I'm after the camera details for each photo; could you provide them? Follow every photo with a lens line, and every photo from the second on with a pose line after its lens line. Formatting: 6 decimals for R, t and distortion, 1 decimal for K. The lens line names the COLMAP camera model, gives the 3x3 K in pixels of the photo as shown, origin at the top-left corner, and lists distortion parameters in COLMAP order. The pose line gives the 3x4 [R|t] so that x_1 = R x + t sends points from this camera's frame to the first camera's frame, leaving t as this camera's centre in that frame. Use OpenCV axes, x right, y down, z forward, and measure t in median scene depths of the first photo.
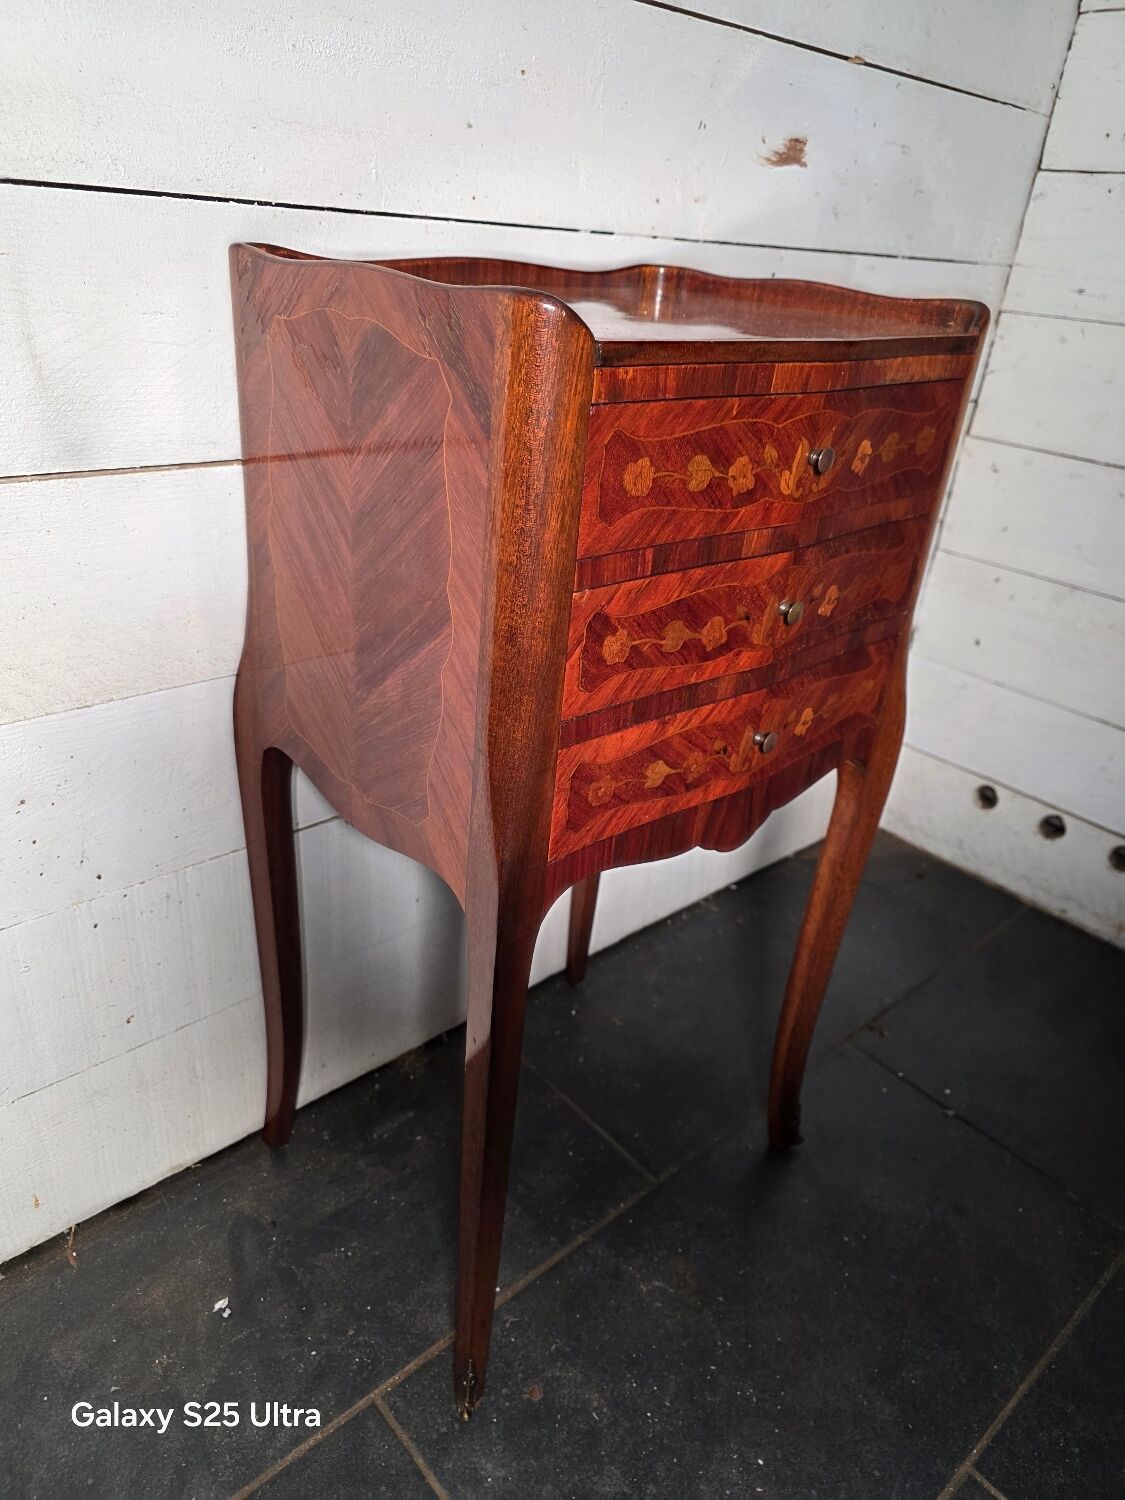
lens RADIAL K [[1025.5, 0, 543.0], [0, 1025.5, 750.5], [0, 0, 1]] dist [0.007363, -0.008090]
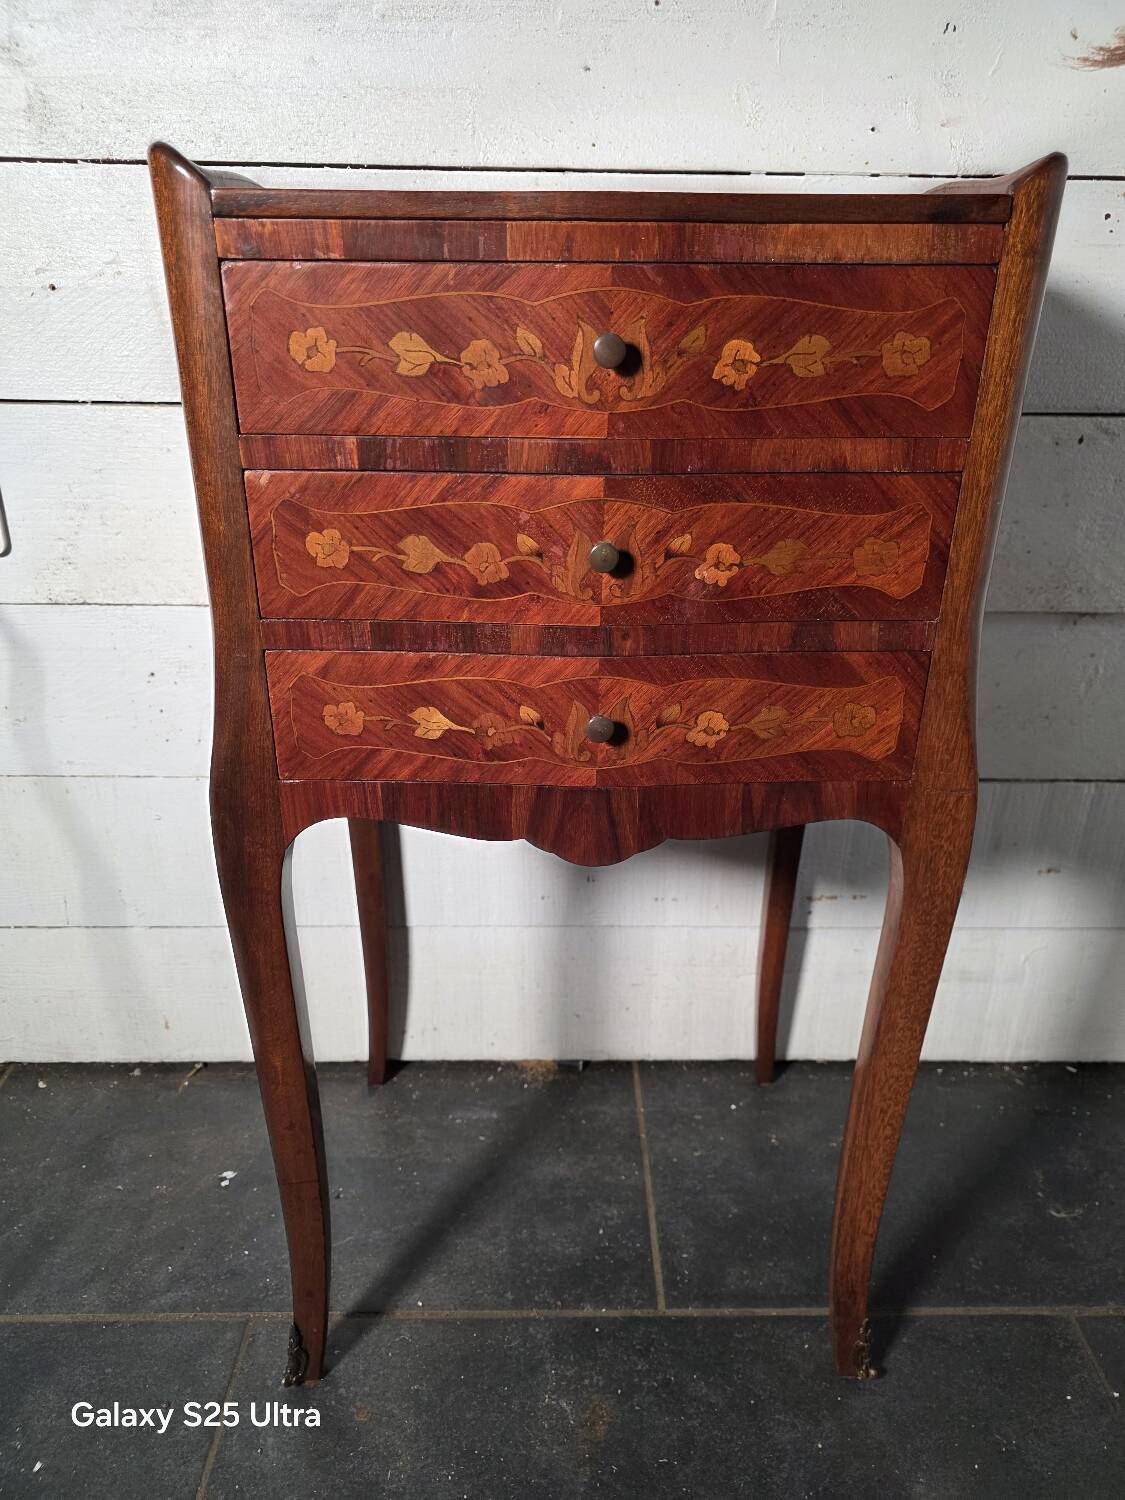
lens RADIAL K [[1021.5, 0, 553.8], [0, 1021.5, 757.4], [0, 0, 1]] dist [0.009707, -0.007859]
pose [[0.757480, 0.203490, -0.620335, 0.694079], [-0.256703, 0.966484, 0.003584, 0.020475], [0.600273, 0.156527, 0.784328, 0.365025]]
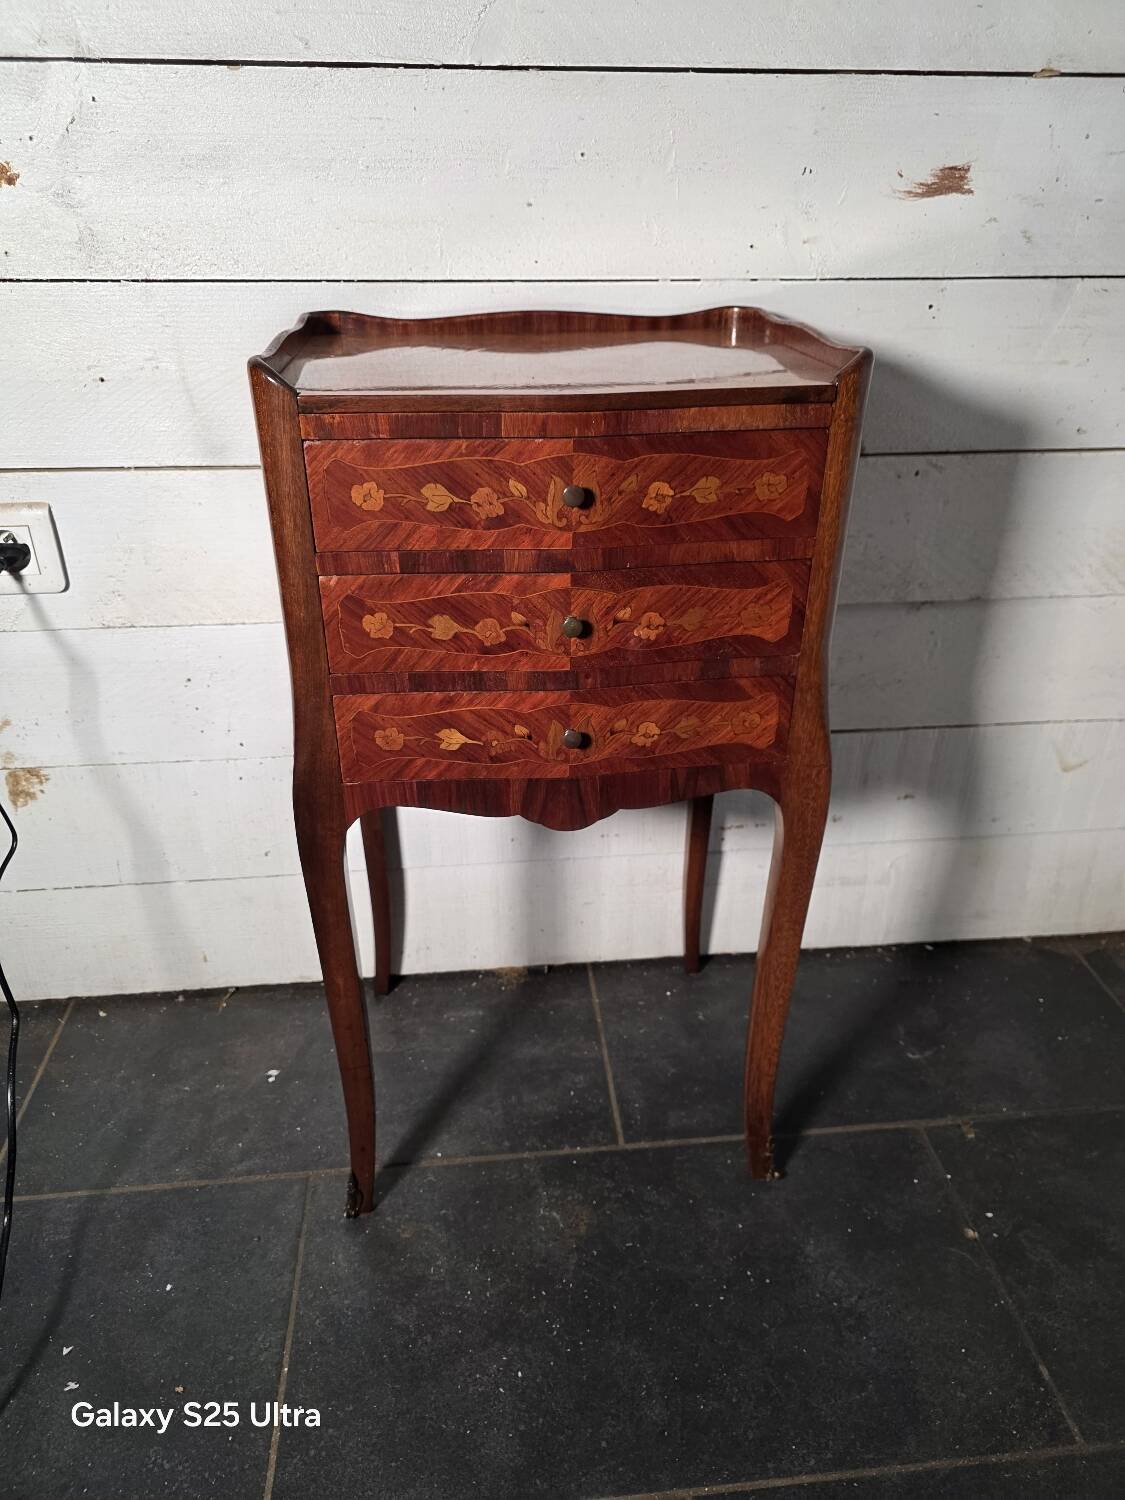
lens RADIAL K [[1017.7, 0, 546.0], [0, 1017.7, 749.7], [0, 0, 1]] dist [0.026305, -0.029074]
pose [[0.808372, 0.213803, -0.548473, 0.828267], [-0.213600, 0.974746, 0.065155, -0.064758], [0.548552, 0.064485, 0.833626, 0.040501]]
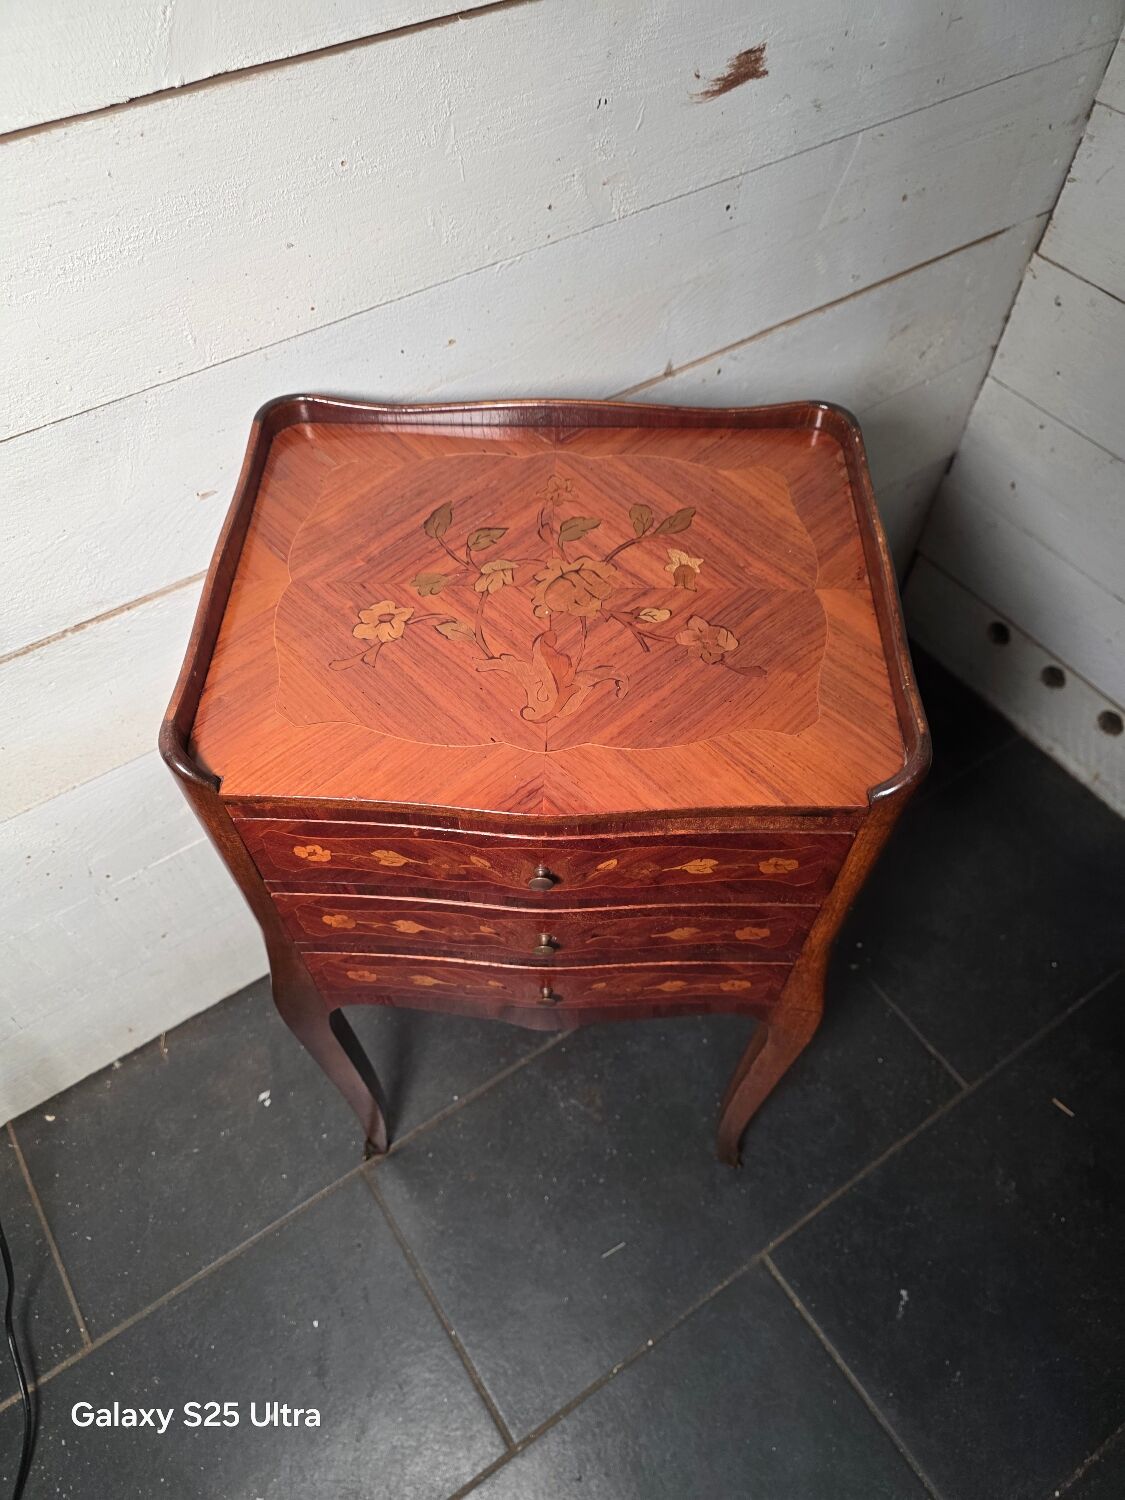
lens RADIAL K [[1012.7, 0, 551.2], [0, 1012.7, 777.2], [0, 0, 1]] dist [0.006045, -0.001211]
pose [[0.987933, 0.056802, -0.144089, 0.343761], [0.018323, 0.880921, 0.472908, -0.676412], [0.153793, -0.469842, 0.869251, 0.040633]]
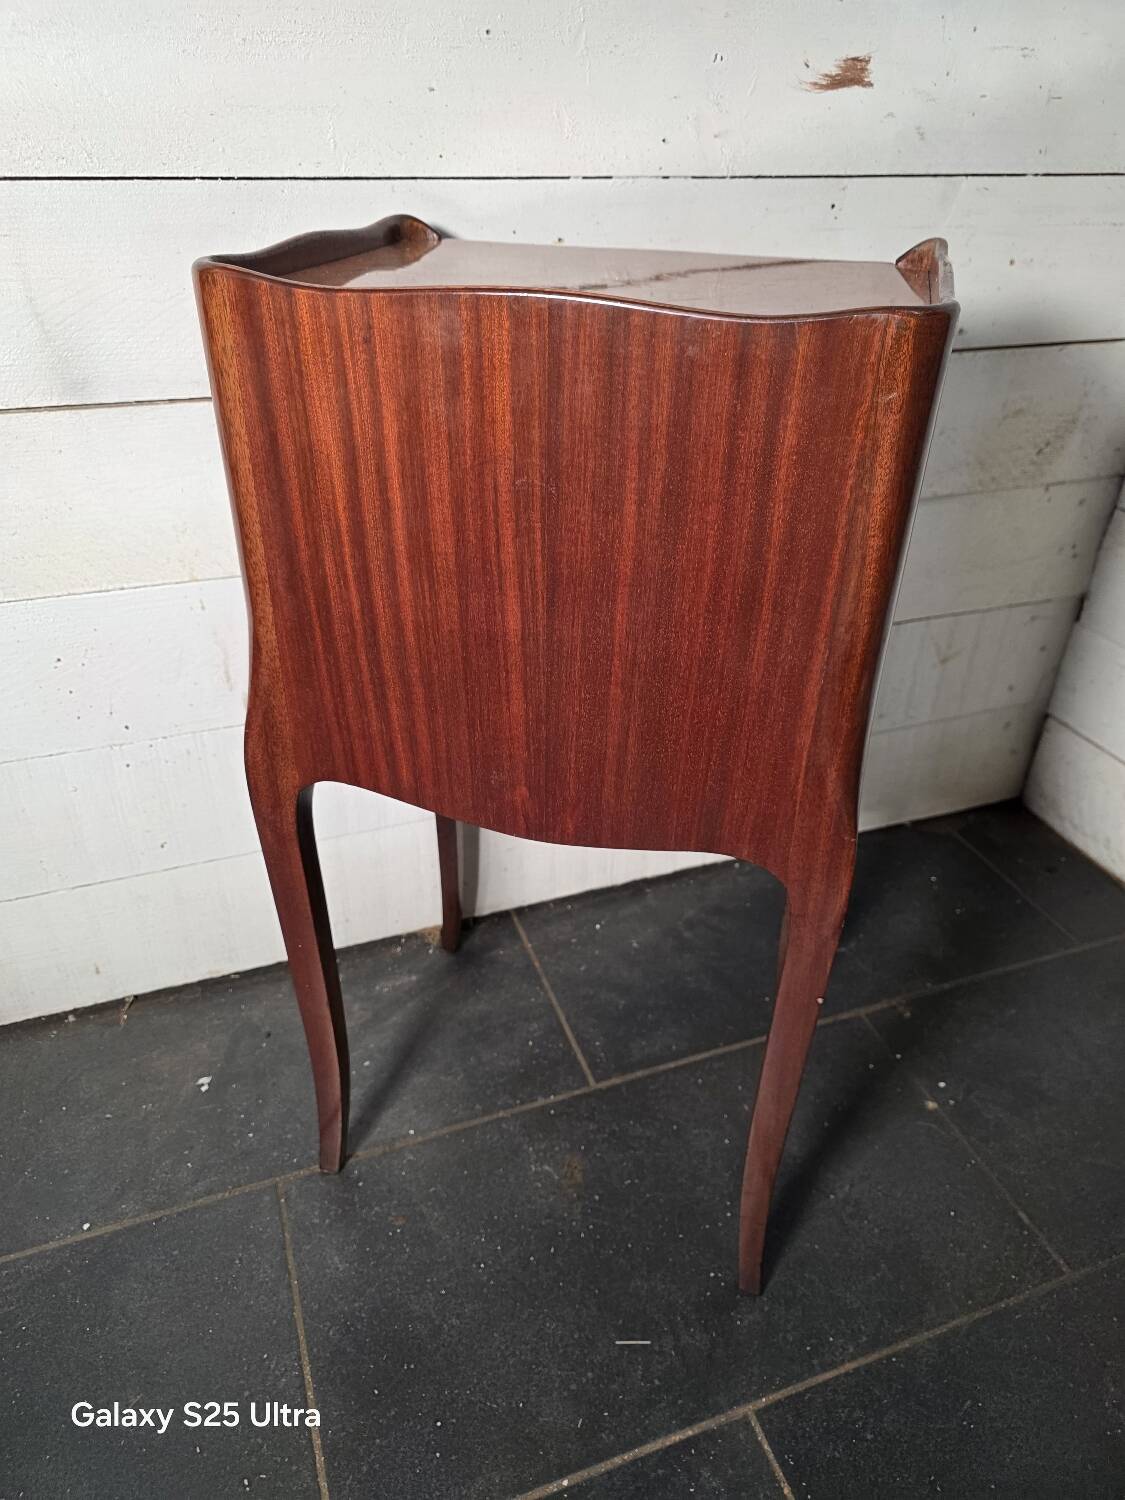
lens RADIAL K [[1032.0, 0, 543.1], [0, 1032.0, 749.2], [0, 0, 1]] dist [0.035095, -0.034526]
pose [[0.928921, 0.148542, -0.339179, 0.567979], [-0.121969, 0.987635, 0.098490, -0.045645], [0.349615, -0.050121, 0.935552, -0.026356]]
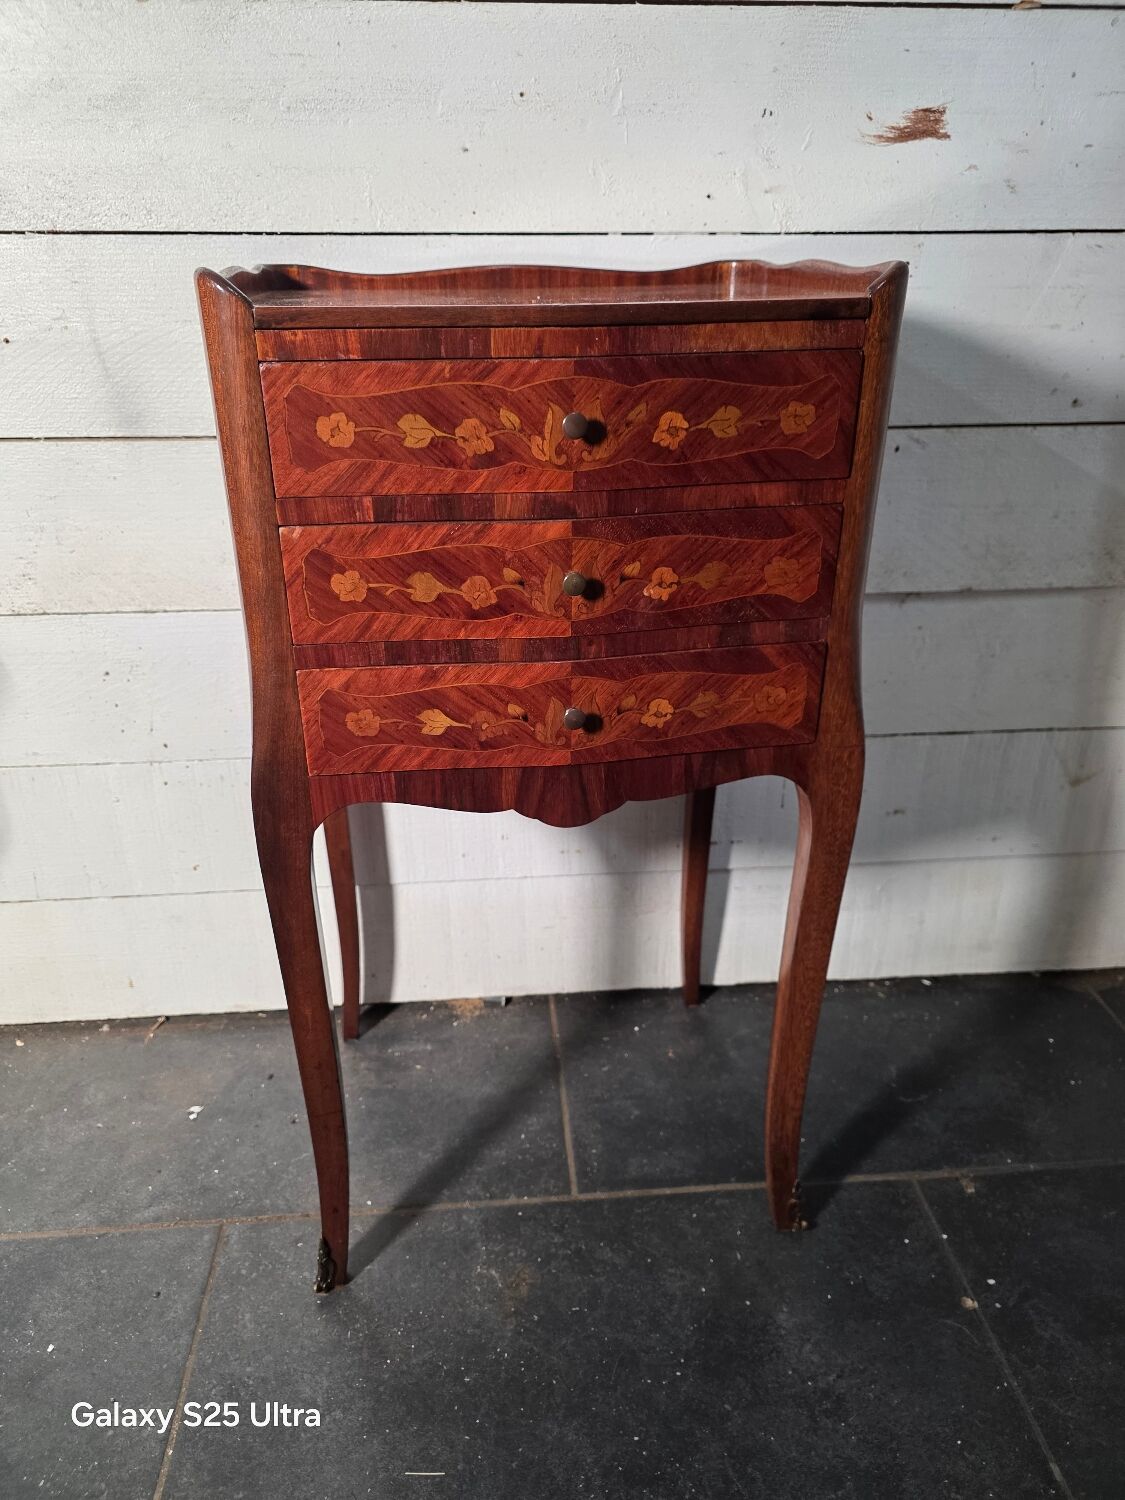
lens RADIAL K [[1025.4, 0, 535.4], [0, 1025.4, 748.0], [0, 0, 1]] dist [0.010958, -0.007507]
pose [[0.794400, 0.187865, -0.577612, 0.846571], [-0.218361, 0.975719, 0.017032, -0.001482], [0.566787, 0.112597, 0.816134, 0.212988]]
